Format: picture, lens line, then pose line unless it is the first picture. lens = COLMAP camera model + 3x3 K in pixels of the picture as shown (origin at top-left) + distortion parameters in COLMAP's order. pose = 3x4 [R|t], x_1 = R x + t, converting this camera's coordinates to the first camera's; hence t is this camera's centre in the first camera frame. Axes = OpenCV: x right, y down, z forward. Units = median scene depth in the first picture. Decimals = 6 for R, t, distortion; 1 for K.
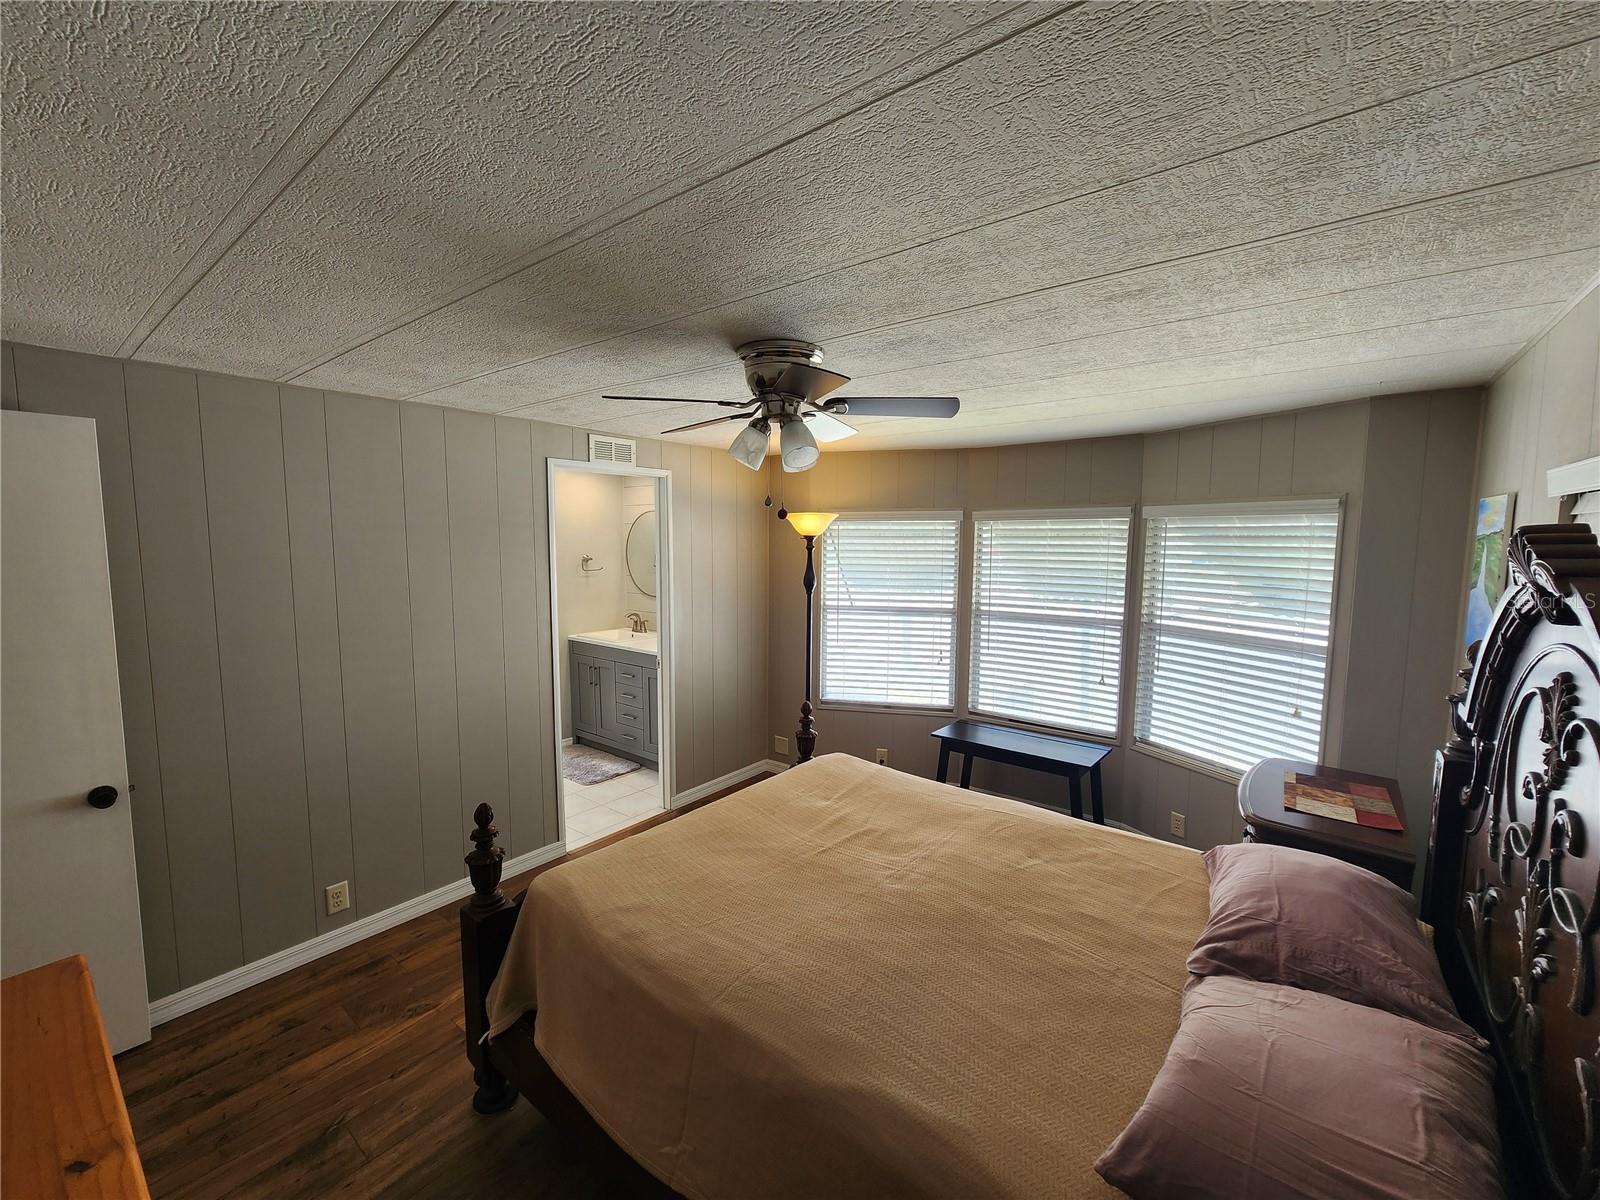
lens RADIAL K [[641.3, 0, 771.0], [0, 641.3, 591.9], [0, 0, 1]] dist [-0.002446, -0.000044]
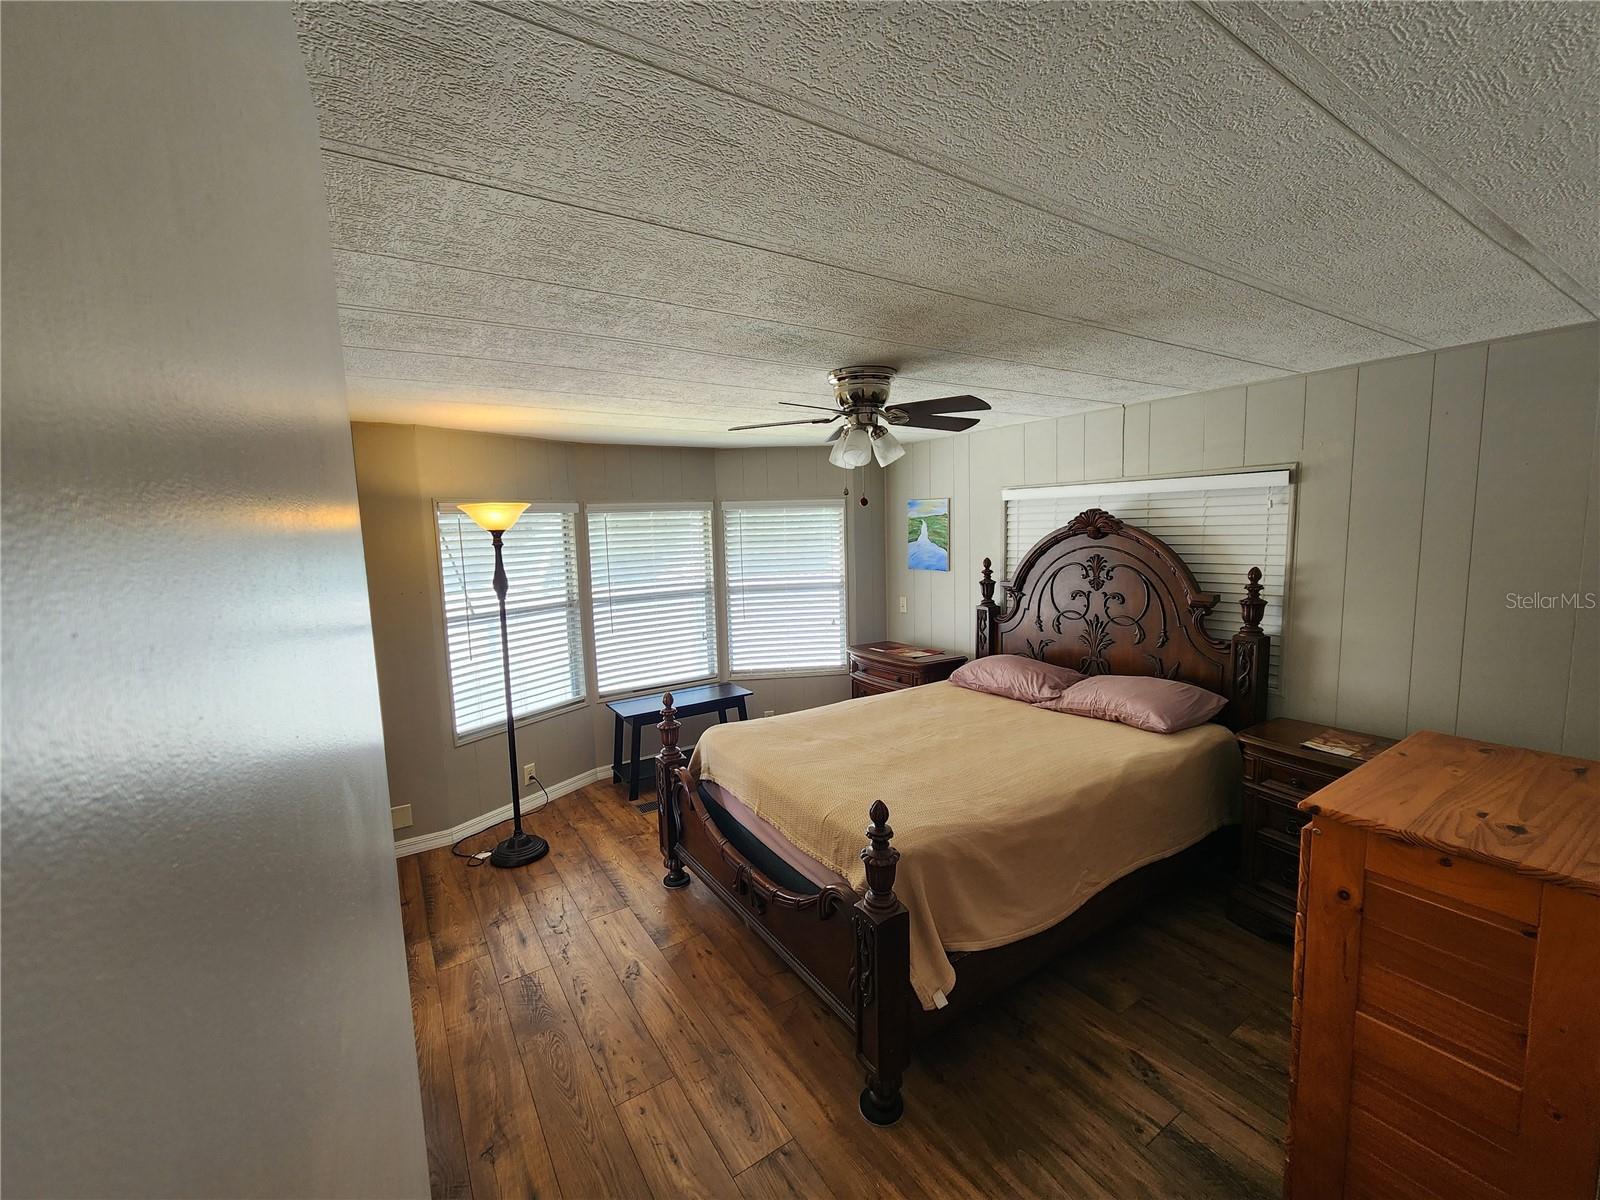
lens RADIAL K [[658.4, 0, 802.4], [0, 658.4, 600.2], [0, 0, 1]] dist [-0.000544, 0.000775]
pose [[0.308706, -0.123467, 0.943110, -0.632533], [0.114825, 0.989125, 0.091906, -0.030640], [-0.944201, 0.079921, 0.319526, 0.362118]]
